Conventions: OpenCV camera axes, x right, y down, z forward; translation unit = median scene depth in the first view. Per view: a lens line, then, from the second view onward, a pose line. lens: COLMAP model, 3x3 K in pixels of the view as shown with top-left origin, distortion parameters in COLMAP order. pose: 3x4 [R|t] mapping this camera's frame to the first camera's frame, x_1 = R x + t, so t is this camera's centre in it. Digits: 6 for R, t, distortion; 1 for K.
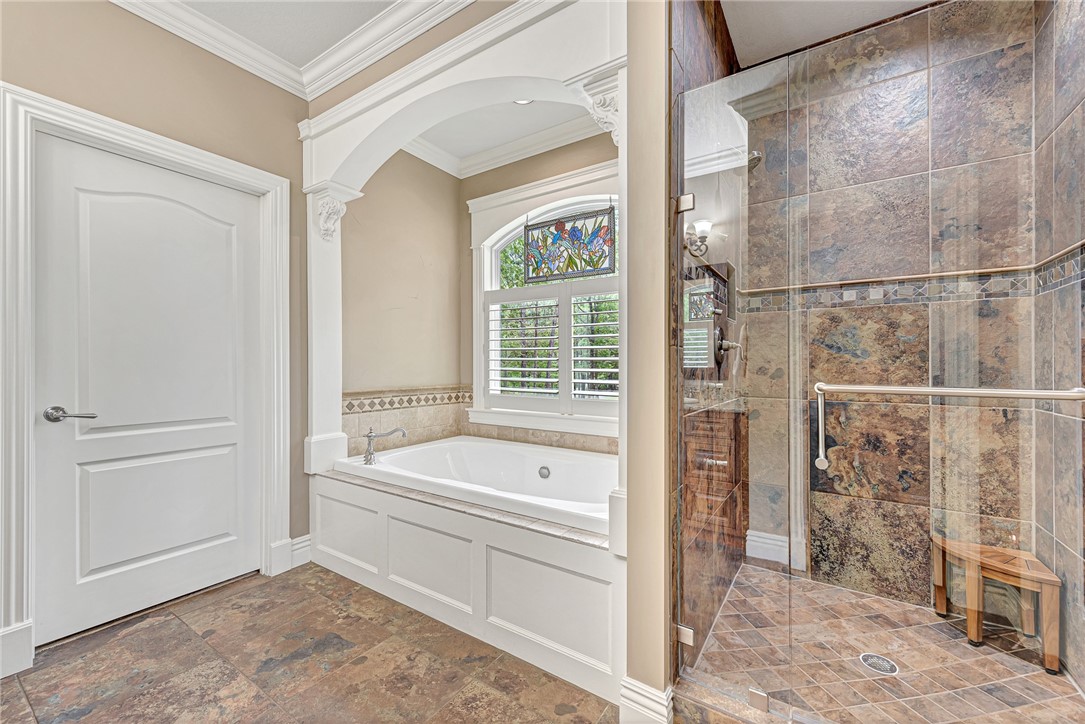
lens RADIAL K [[434.2, 0, 544.3], [0, 434.2, 362.8], [0, 0, 1]] dist [0.010781, -0.003043]
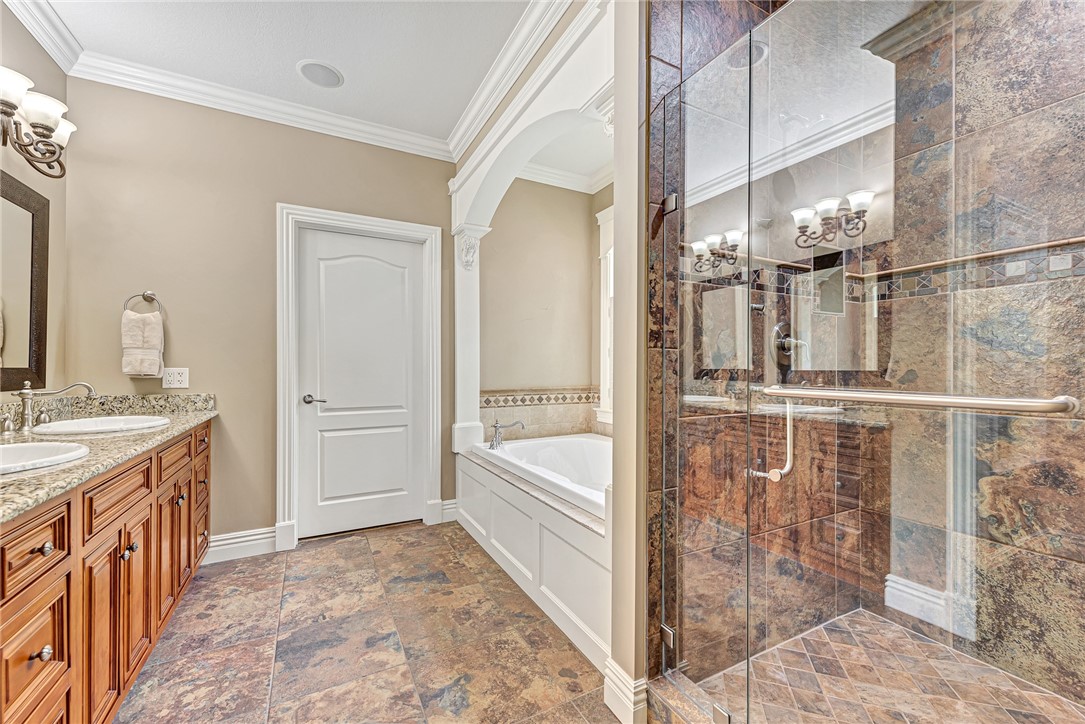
lens RADIAL K [[434.2, 0, 538.6], [0, 434.2, 366.6], [0, 0, 1]] dist [0.010781, -0.003043]
pose [[0.877892, -0.006033, -0.478822, 0.354065], [0.006986, 0.999976, 0.000208, 0.001806], [0.478809, -0.003528, 0.877912, -0.013096]]
